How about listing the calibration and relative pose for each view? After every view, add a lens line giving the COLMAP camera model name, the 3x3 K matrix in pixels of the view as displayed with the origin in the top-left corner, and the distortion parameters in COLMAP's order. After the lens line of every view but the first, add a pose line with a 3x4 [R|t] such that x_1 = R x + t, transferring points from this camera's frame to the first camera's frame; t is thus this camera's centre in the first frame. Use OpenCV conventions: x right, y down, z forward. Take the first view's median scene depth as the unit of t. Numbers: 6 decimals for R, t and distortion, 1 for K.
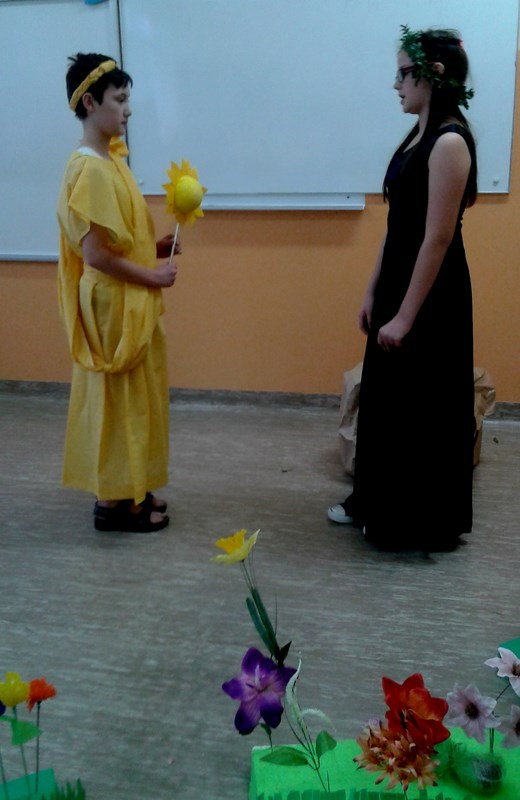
lens RADIAL K [[834.6, 0, 260.0], [0, 834.6, 400.0], [0, 0, 1]] dist [0.010020, -0.004058]
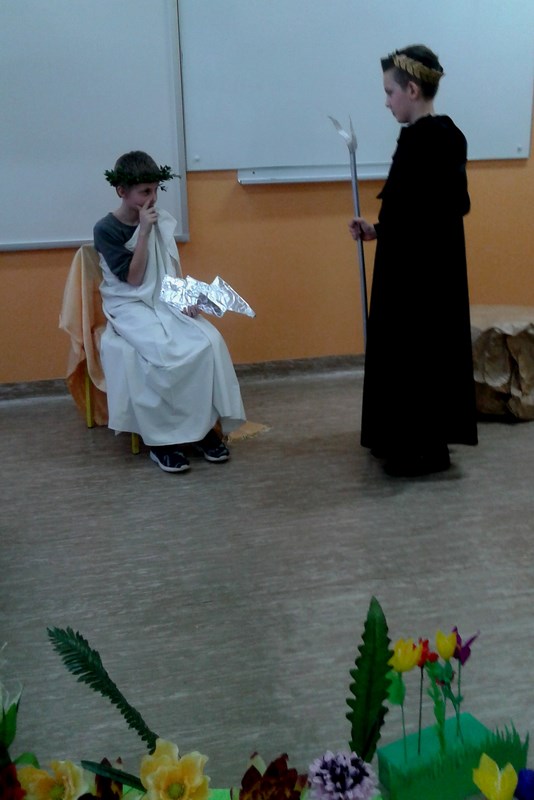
lens RADIAL K [[890.4, 0, 262.8], [0, 890.4, 350.6], [0, 0, 1]] dist [0.199404, -0.467010]
pose [[0.908352, -0.112210, 0.402871, -0.572323], [0.131117, 0.991174, -0.019560, -0.006551], [-0.397120, 0.070591, 0.915048, 0.020485]]
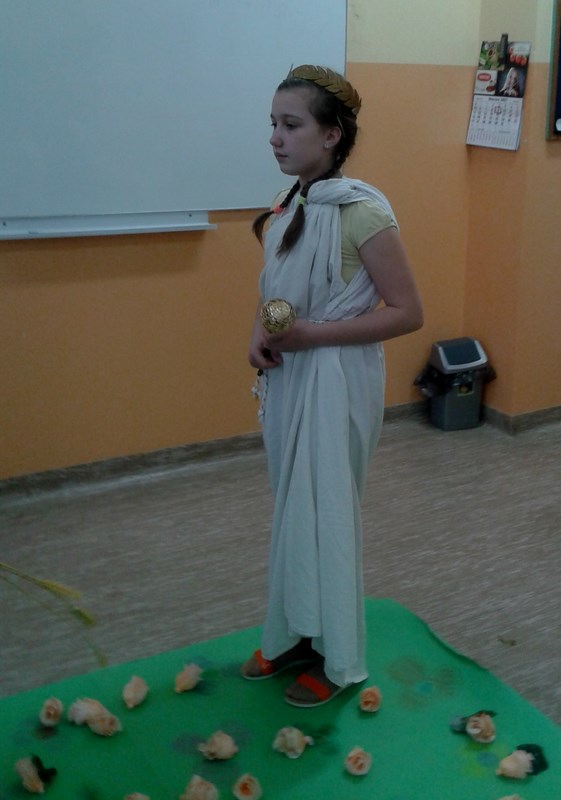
lens RADIAL K [[933.0, 0, 279.2], [0, 933.0, 323.2], [0, 0, 1]] dist [0.090164, -0.233461]
pose [[0.736210, -0.117224, 0.666524, -0.502642], [0.189510, 0.981191, -0.036758, -0.083269], [-0.649678, 0.153375, 0.744577, 0.251762]]
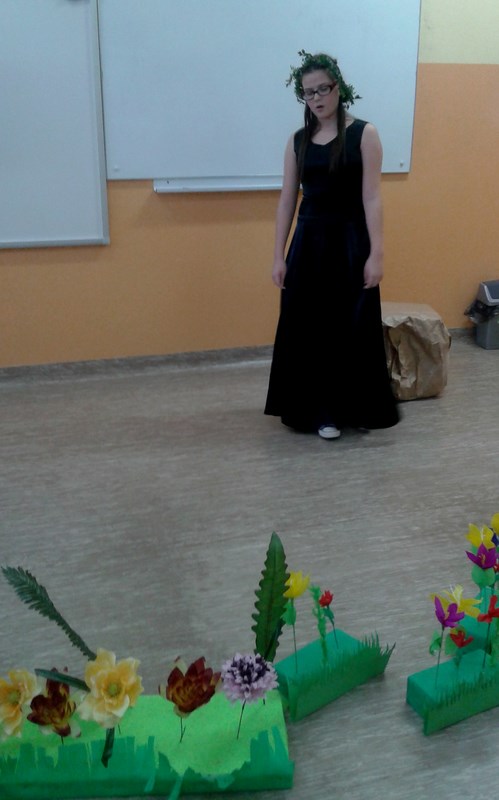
lens RADIAL K [[835.9, 0, 248.3], [0, 835.9, 374.9], [0, 0, 1]] dist [0.167078, -0.379231]
pose [[0.867549, -0.129835, 0.480106, -0.606456], [0.135877, 0.990474, 0.022325, 0.004719], [-0.478432, 0.045867, 0.876926, -0.035614]]
